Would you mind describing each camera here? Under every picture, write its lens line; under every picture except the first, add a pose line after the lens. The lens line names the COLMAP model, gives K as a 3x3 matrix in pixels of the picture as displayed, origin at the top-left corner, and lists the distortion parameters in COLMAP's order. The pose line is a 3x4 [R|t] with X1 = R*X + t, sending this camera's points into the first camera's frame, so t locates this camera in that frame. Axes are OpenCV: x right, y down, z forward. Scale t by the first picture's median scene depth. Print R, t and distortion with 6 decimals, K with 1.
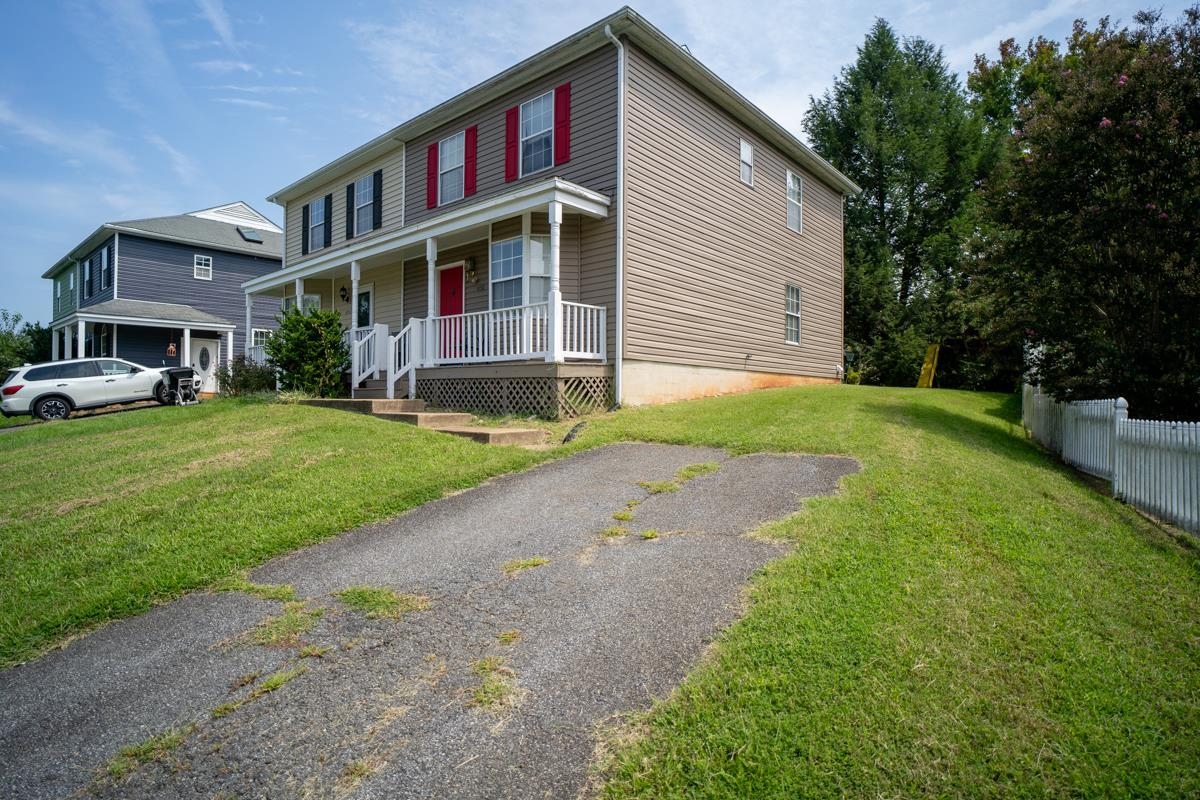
lens RADIAL K [[628.0, 0, 600.7], [0, 628.0, 394.1], [0, 0, 1]] dist [-0.029594, 0.011389]
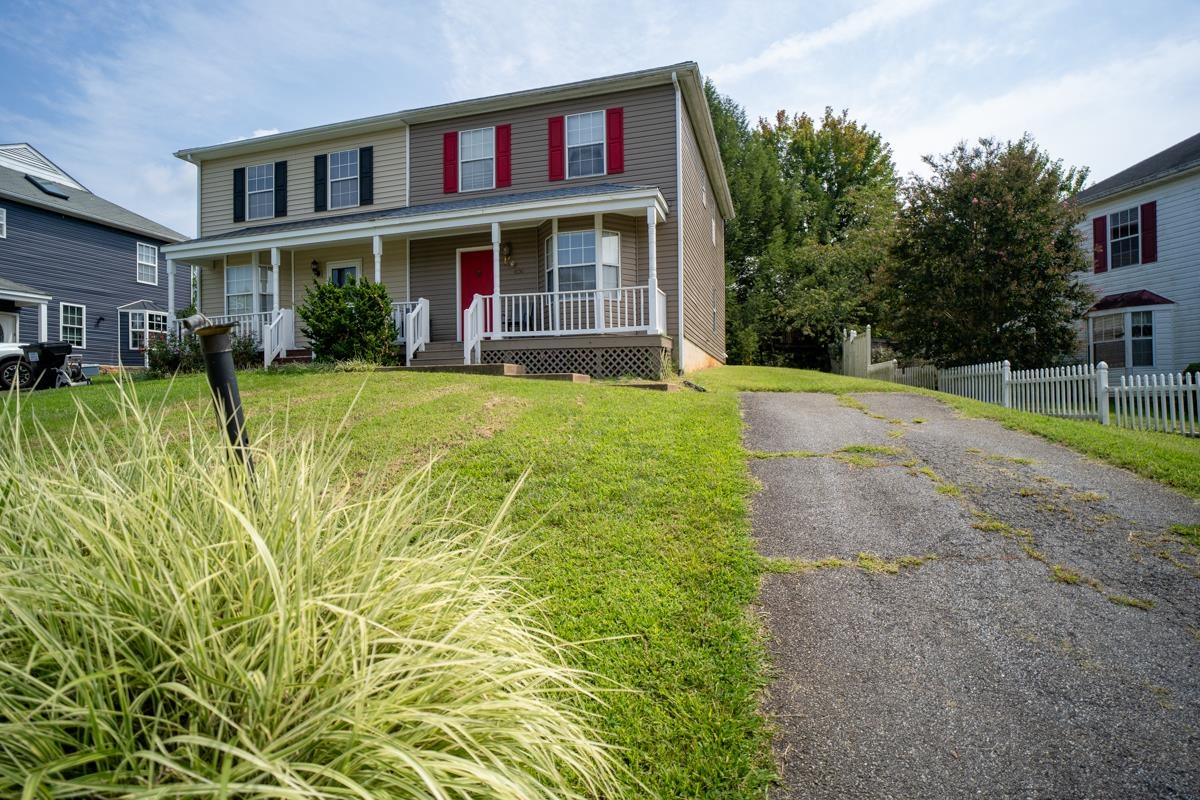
lens RADIAL K [[628.0, 0, 594.5], [0, 628.0, 396.6], [0, 0, 1]] dist [-0.029594, 0.011389]
pose [[0.912801, -0.008083, 0.408324, -0.532550], [0.008958, 0.999960, -0.000229, 0.055676], [-0.408305, 0.003867, 0.912837, -0.073743]]
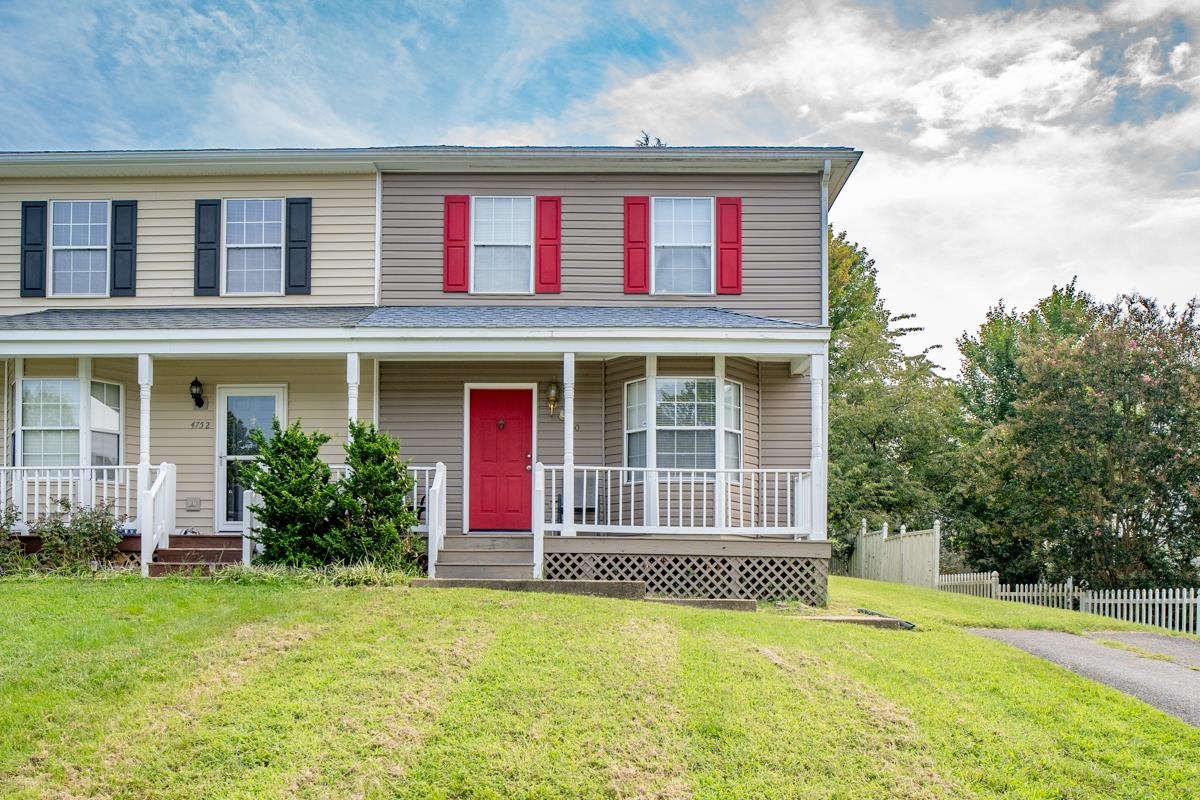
lens RADIAL K [[927.5, 0, 602.7], [0, 927.5, 598.9], [0, 0, 1]] dist [-0.032545, -0.005212]
pose [[0.759306, 0.000733, 0.650734, -0.867591], [-0.012852, 0.999821, 0.013870, 0.012400], [-0.650607, -0.018895, 0.759179, 0.167266]]
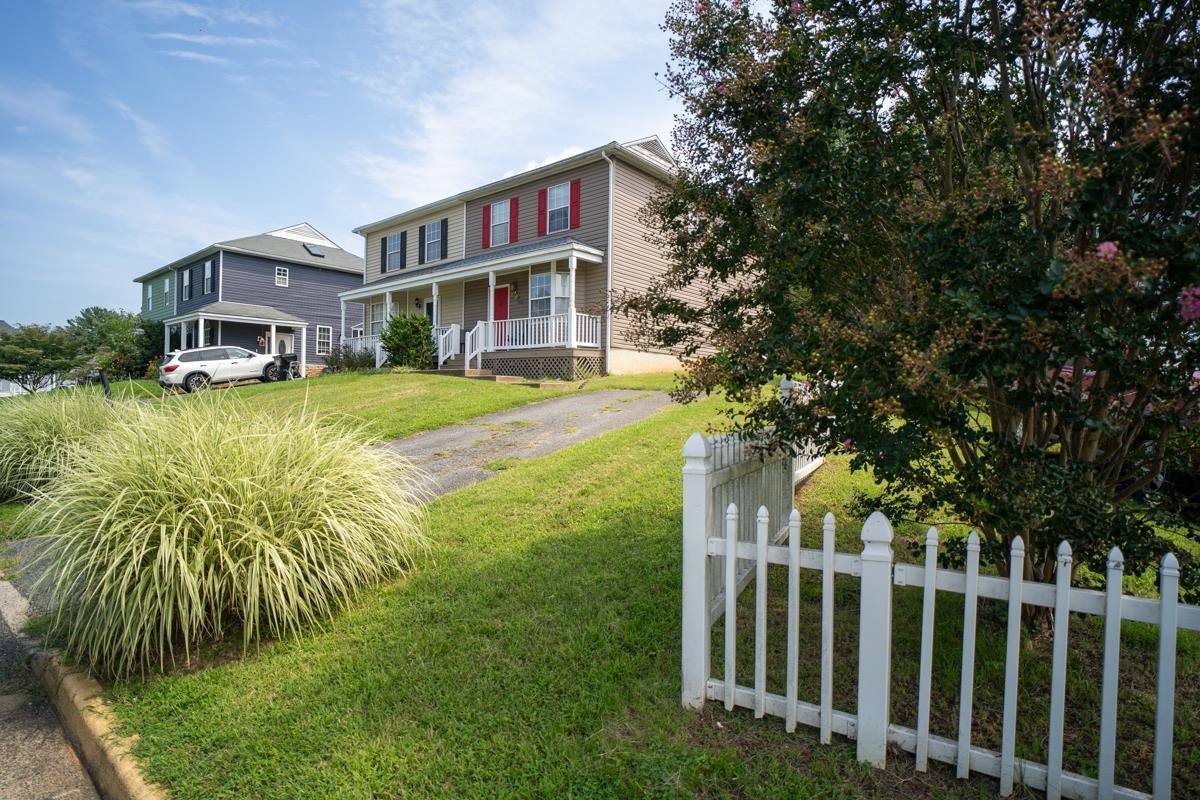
lens RADIAL K [[628.0, 0, 600.4], [0, 628.0, 399.2], [0, 0, 1]] dist [-0.029594, 0.011389]
pose [[0.999822, 0.009218, 0.016443, -0.015613], [-0.009357, 0.999921, 0.008352, 0.059119], [-0.016364, -0.008505, 0.999830, -0.580123]]
